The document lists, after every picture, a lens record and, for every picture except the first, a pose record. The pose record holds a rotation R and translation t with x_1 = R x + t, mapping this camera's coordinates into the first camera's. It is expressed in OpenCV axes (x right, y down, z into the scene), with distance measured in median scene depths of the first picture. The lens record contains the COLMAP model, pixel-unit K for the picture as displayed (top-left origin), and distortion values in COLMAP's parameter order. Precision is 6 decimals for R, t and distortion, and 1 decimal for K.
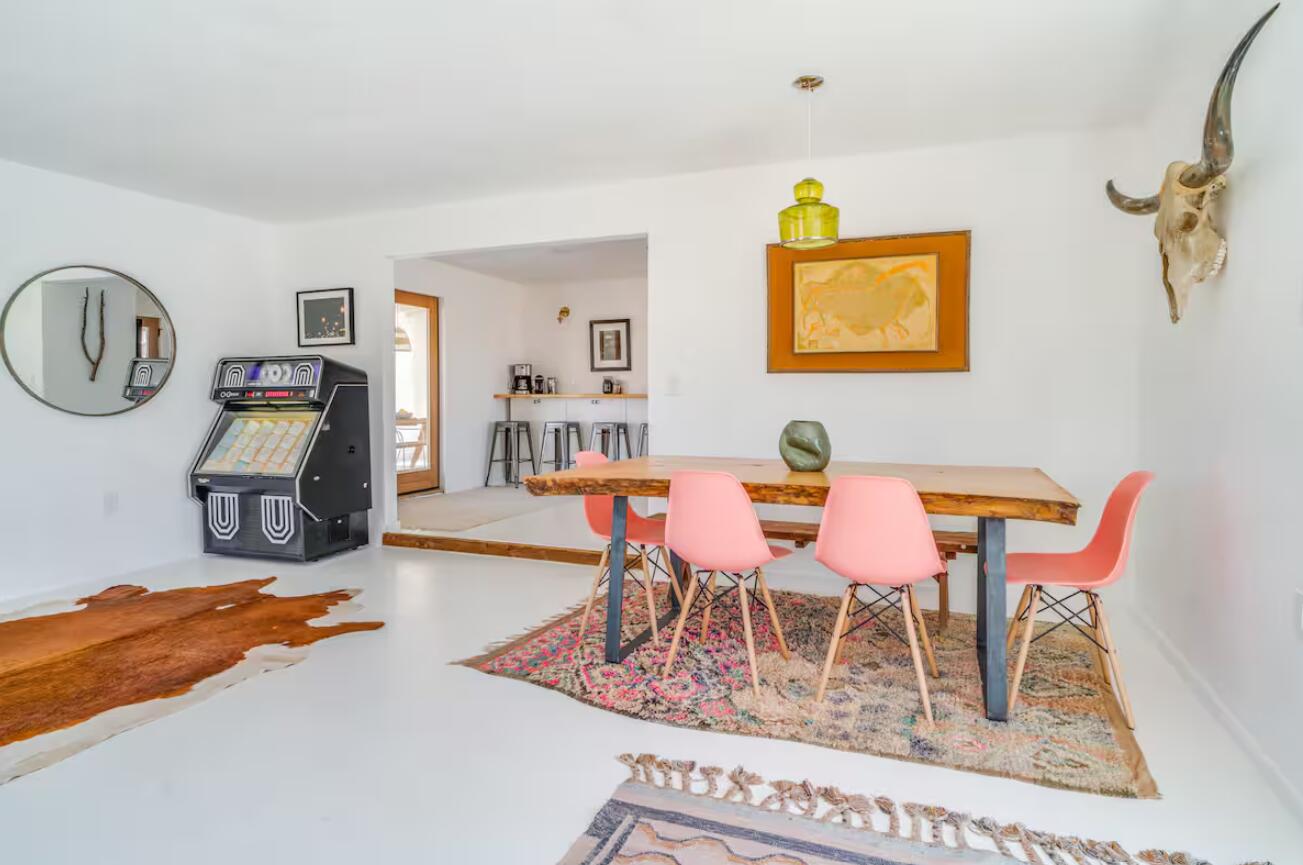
lens RADIAL K [[741.2, 0, 651.5], [0, 741.2, 432.5], [0, 0, 1]] dist [0.015034, 0.000921]
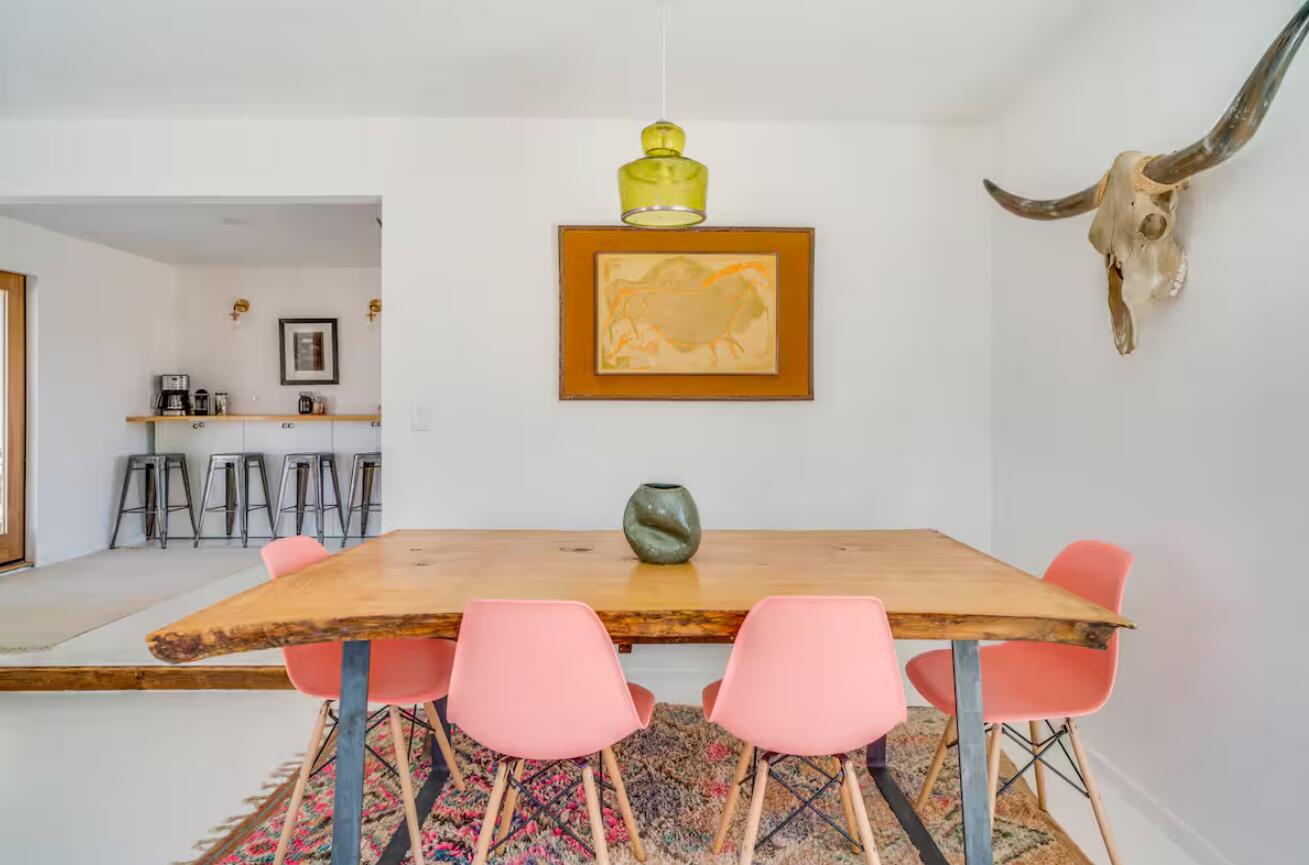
lens RADIAL K [[719.1, 0, 654.5], [0, 719.1, 398.8], [0, 0, 1]] dist [-0.002756, 0.001346]
pose [[0.918525, -0.003730, 0.395344, -0.022015], [0.023445, 0.998710, -0.045050, -0.027496], [-0.394666, 0.050648, 0.917428, 0.181813]]
